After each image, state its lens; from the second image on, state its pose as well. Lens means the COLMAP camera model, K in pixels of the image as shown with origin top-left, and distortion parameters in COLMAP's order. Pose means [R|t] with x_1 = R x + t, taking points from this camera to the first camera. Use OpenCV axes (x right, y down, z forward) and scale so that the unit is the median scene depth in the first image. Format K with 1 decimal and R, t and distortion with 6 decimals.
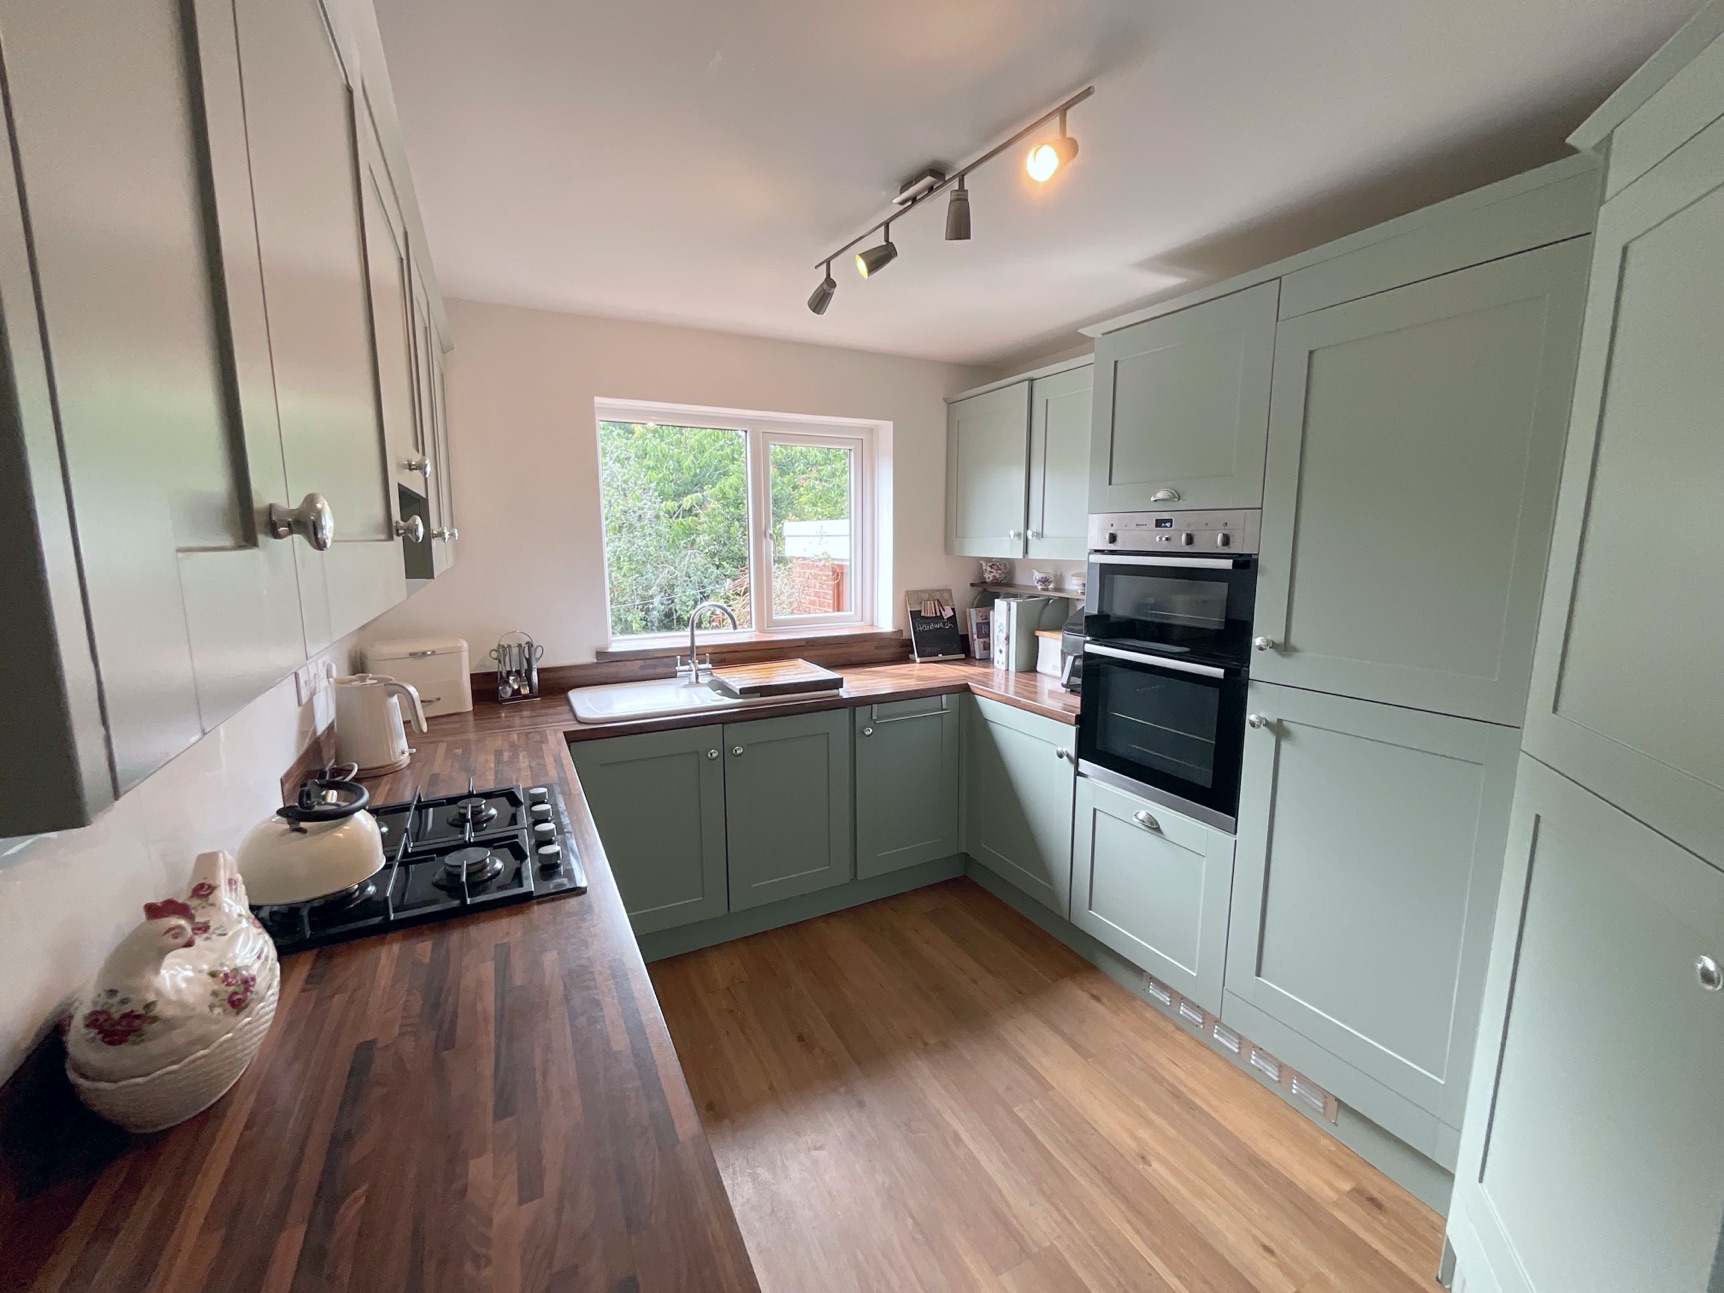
lens RADIAL K [[718.3, 0, 858.0], [0, 718.3, 646.5], [0, 0, 1]] dist [0.000125, 0.000125]
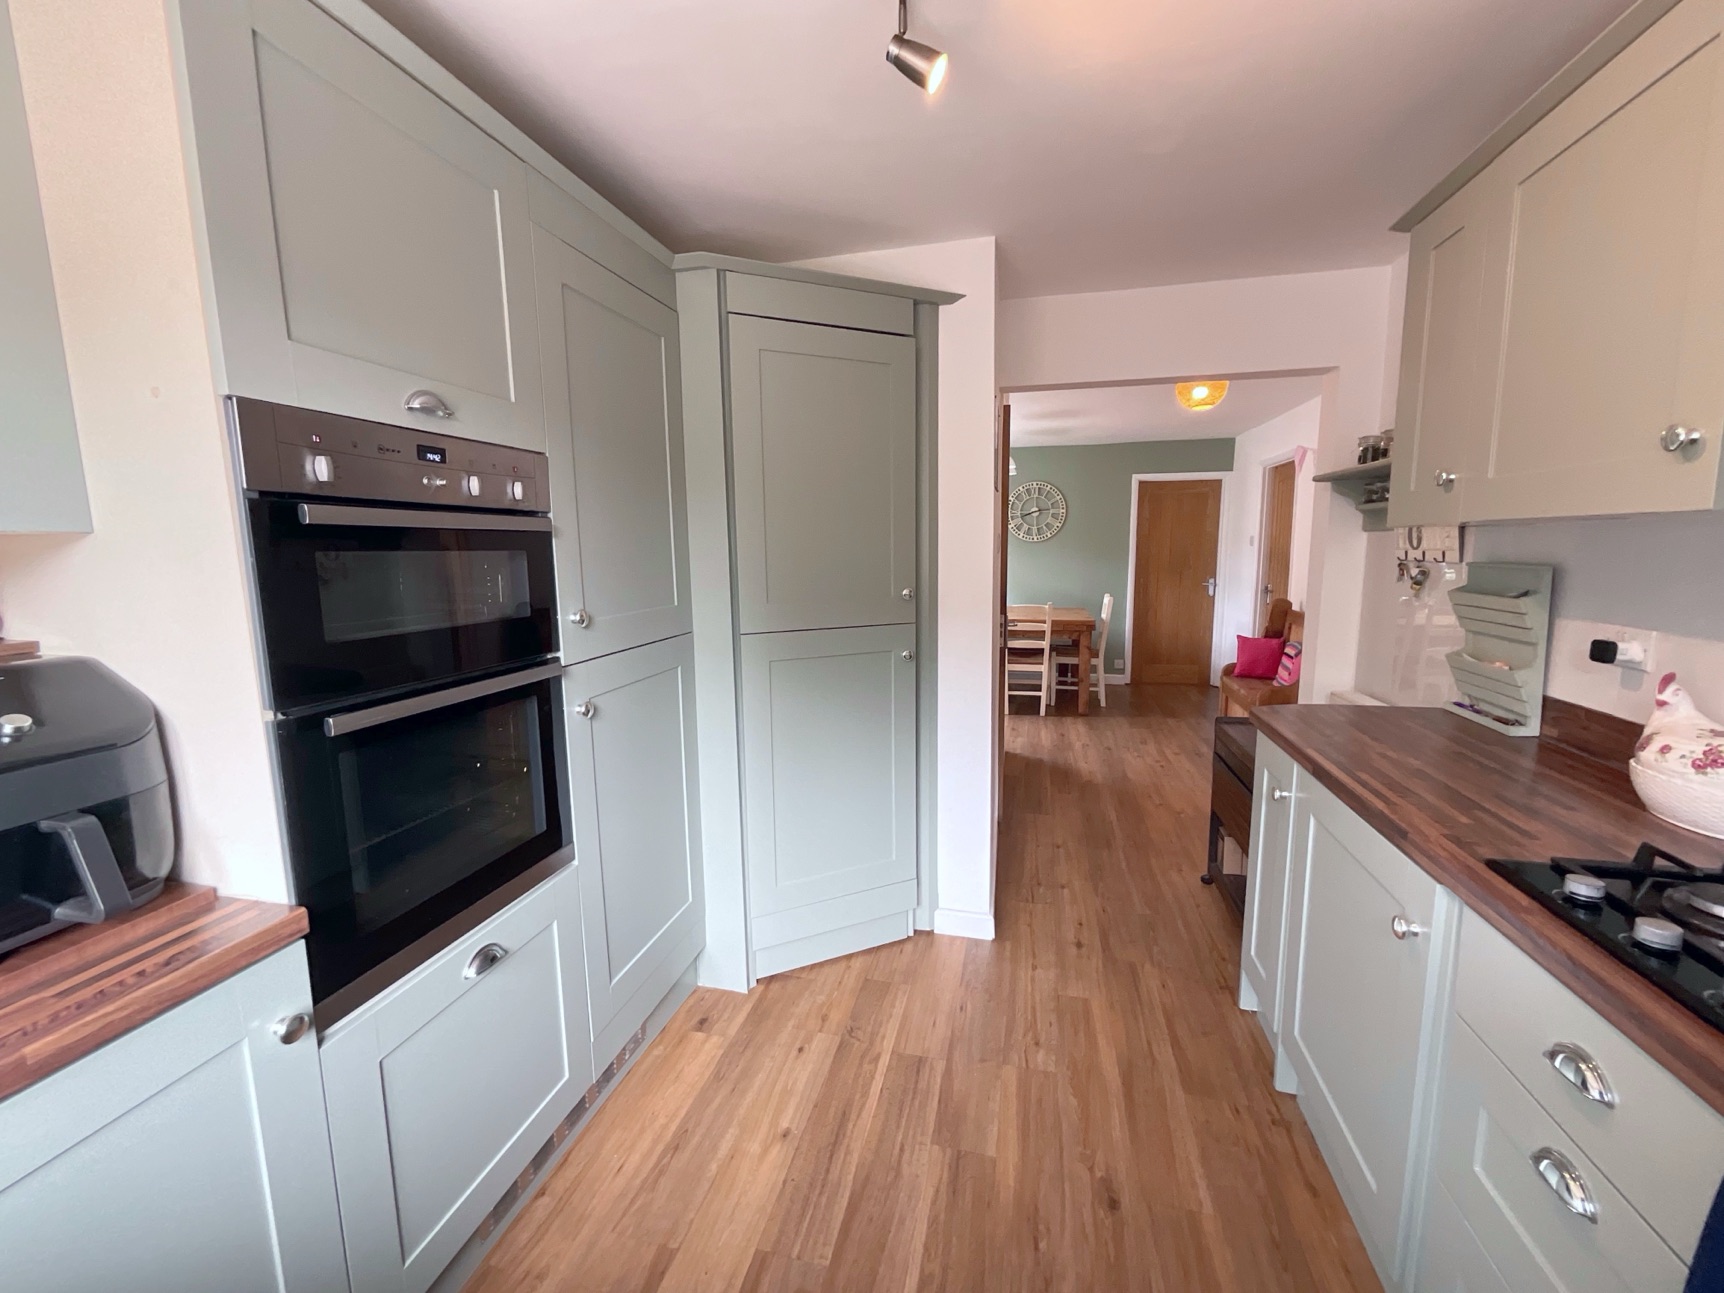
lens RADIAL K [[703.3, 0, 861.3], [0, 703.3, 641.1], [0, 0, 1]] dist [0.002024, 0.000754]
pose [[-0.758972, -0.077369, 0.646510, -0.142099], [0.110440, 0.963232, 0.244924, -0.088161], [-0.641689, 0.257291, -0.722521, 0.844721]]
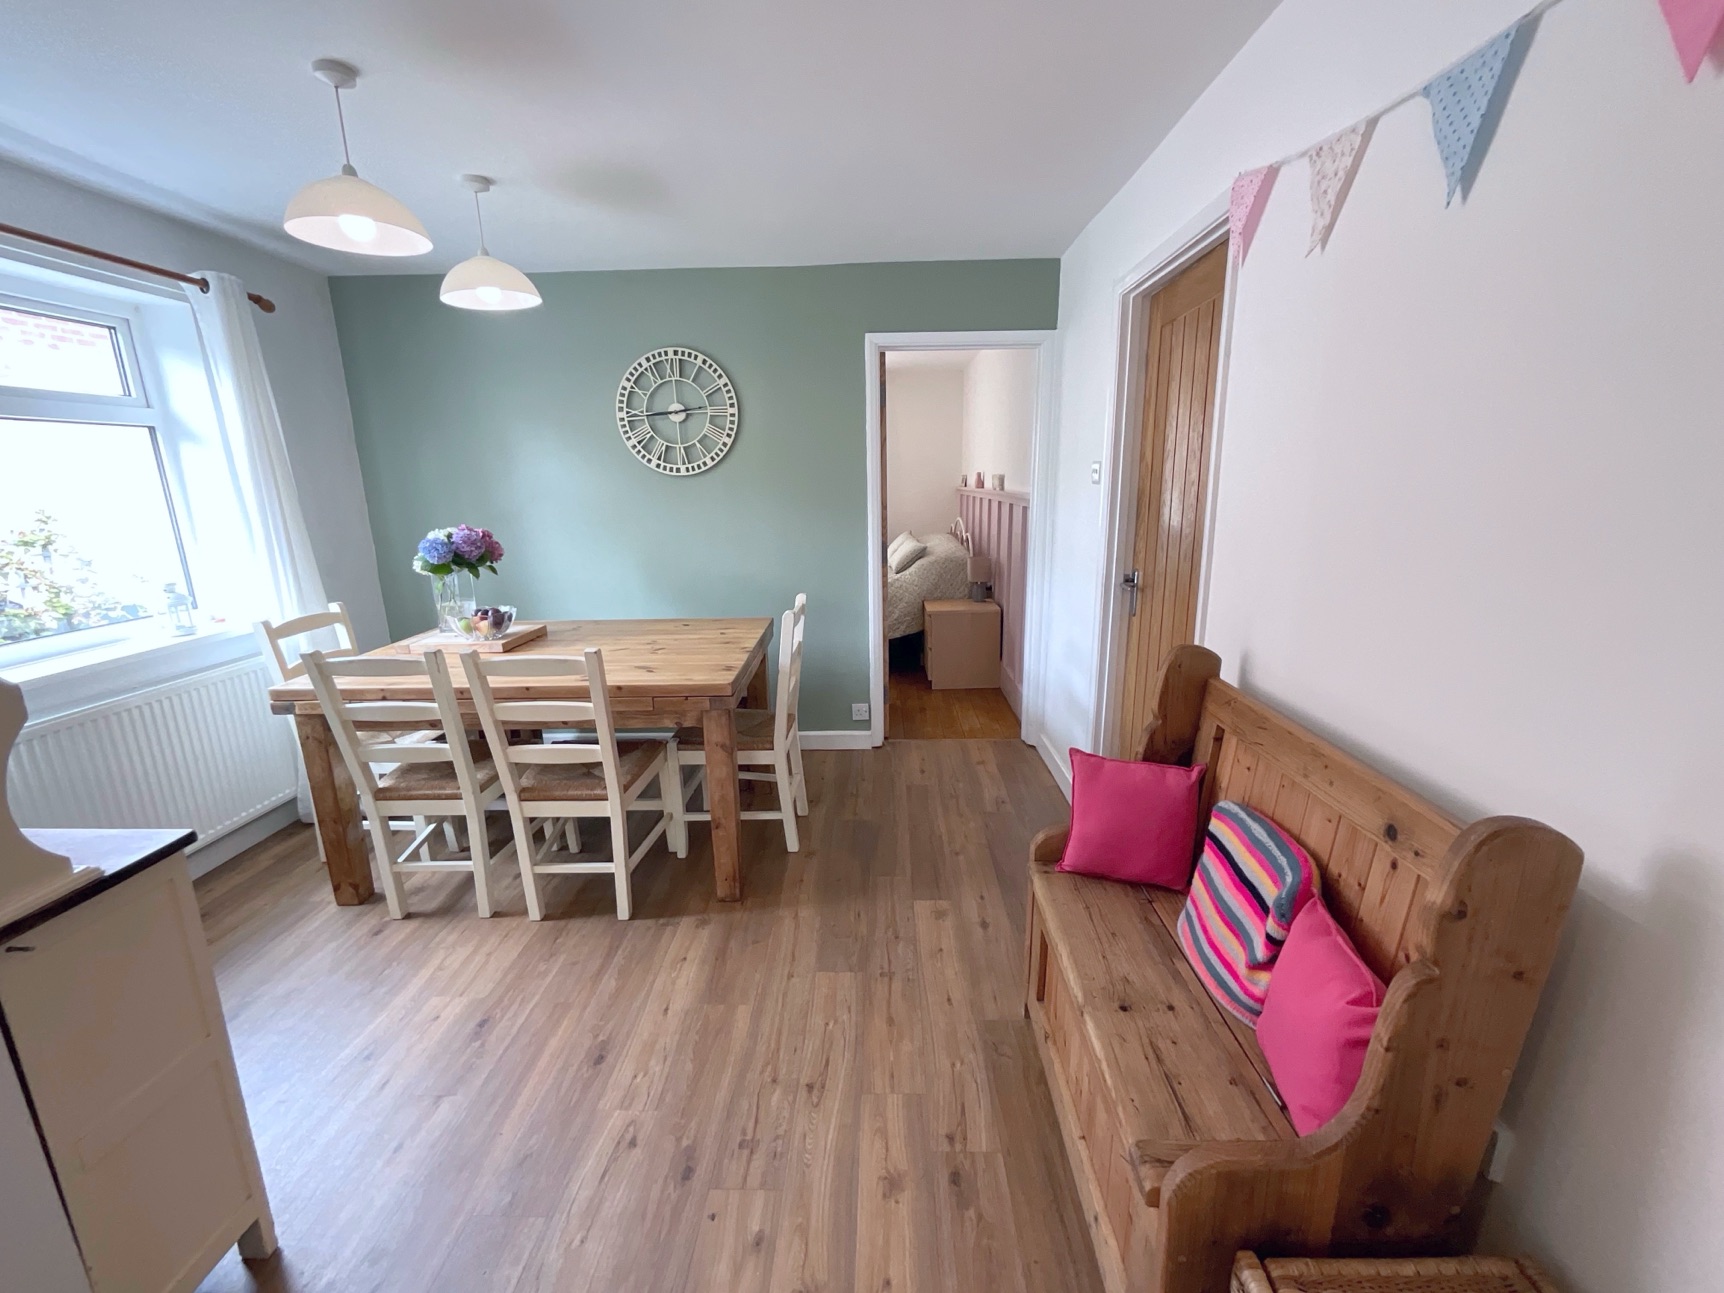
lens RADIAL K [[703.3, 0, 861.3], [0, 703.3, 641.1], [0, 0, 1]] dist [0.002024, 0.000754]
pose [[-0.882154, -0.092328, 0.461822, 0.163531], [0.085640, 0.932800, 0.350073, 0.112390], [-0.463109, 0.348368, -0.814966, -0.456011]]
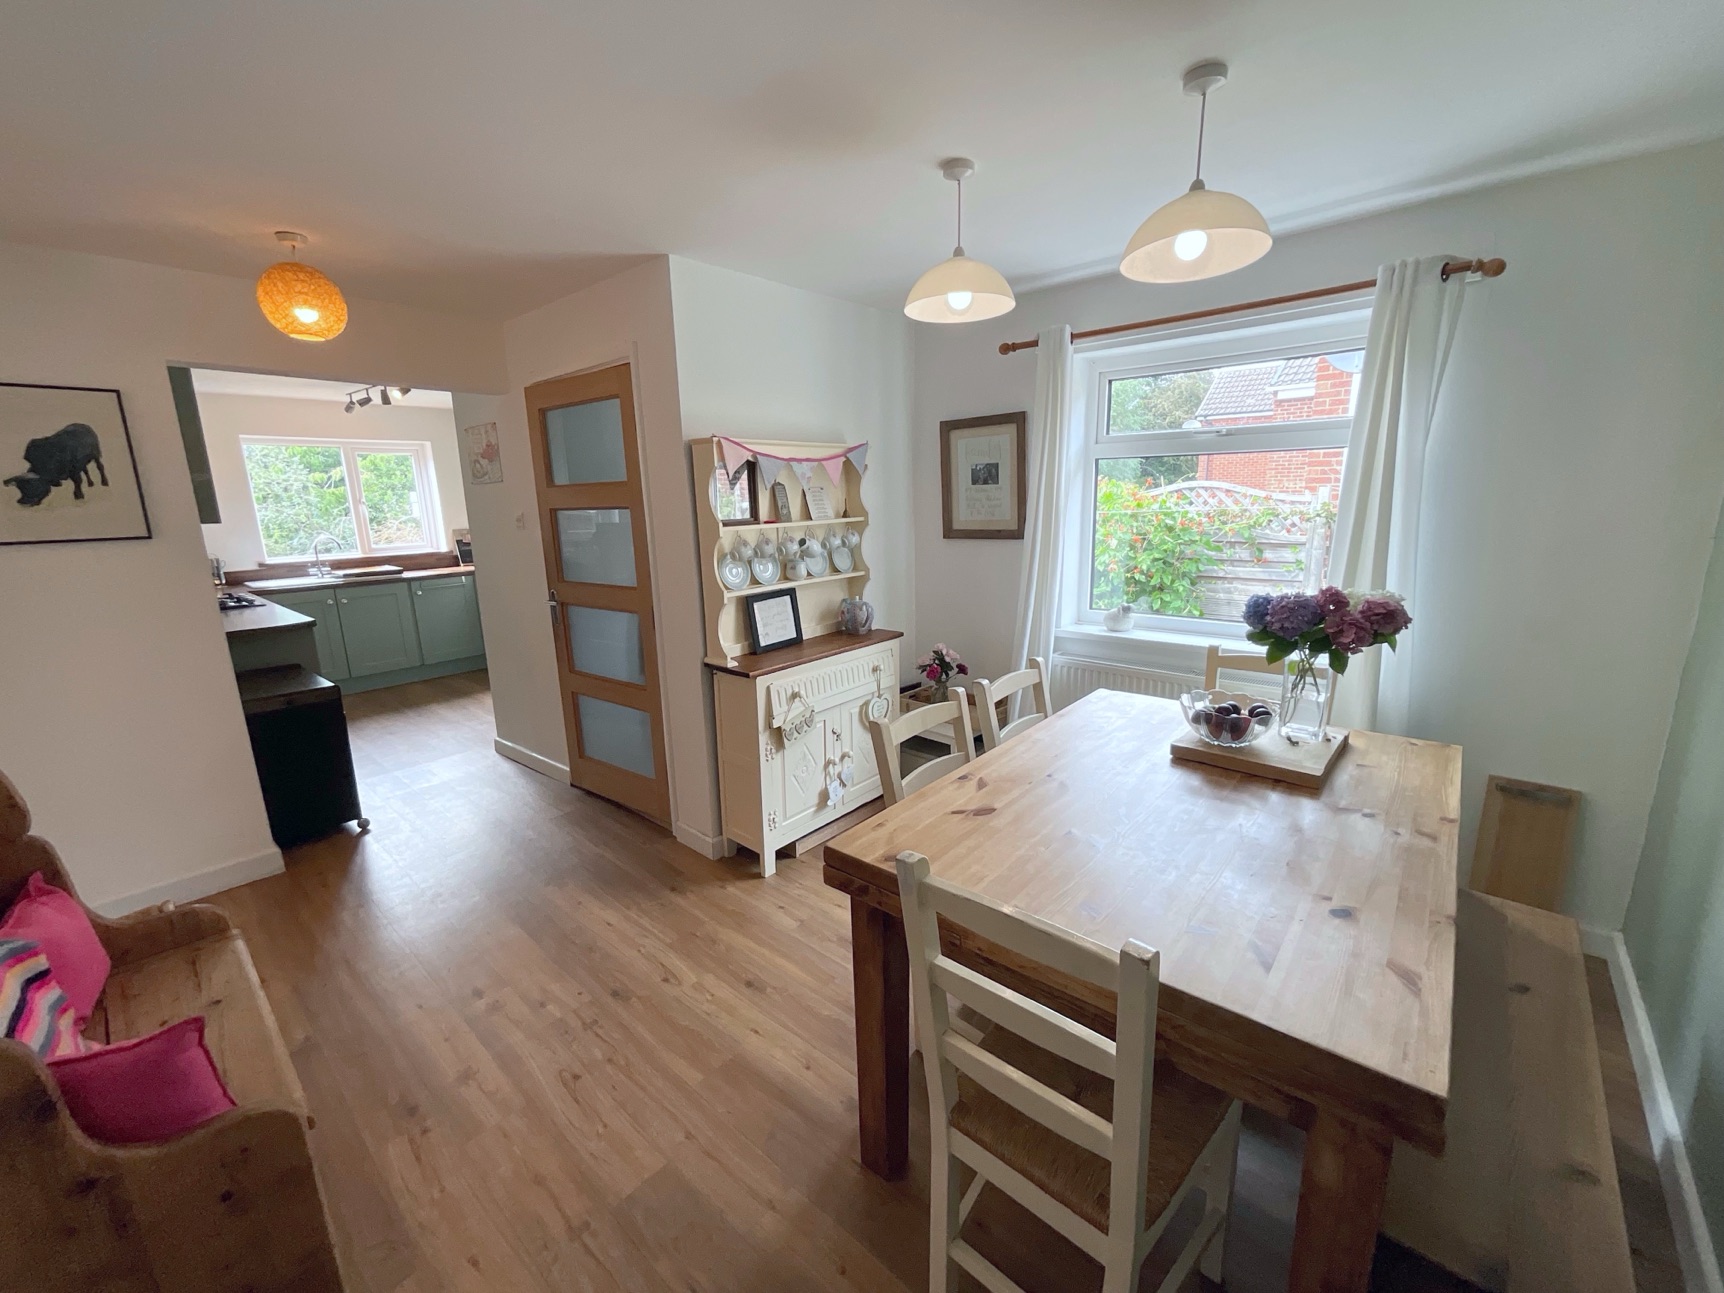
lens RADIAL K [[696.1, 0, 865.3], [0, 696.1, 647.5], [0, 0, 1]] dist [-0.000757, 0.000379]
pose [[0.927011, -0.100875, 0.361212, 0.487580], [0.078600, 0.994014, 0.075879, 0.228070], [-0.366705, -0.041949, 0.929391, -1.455340]]
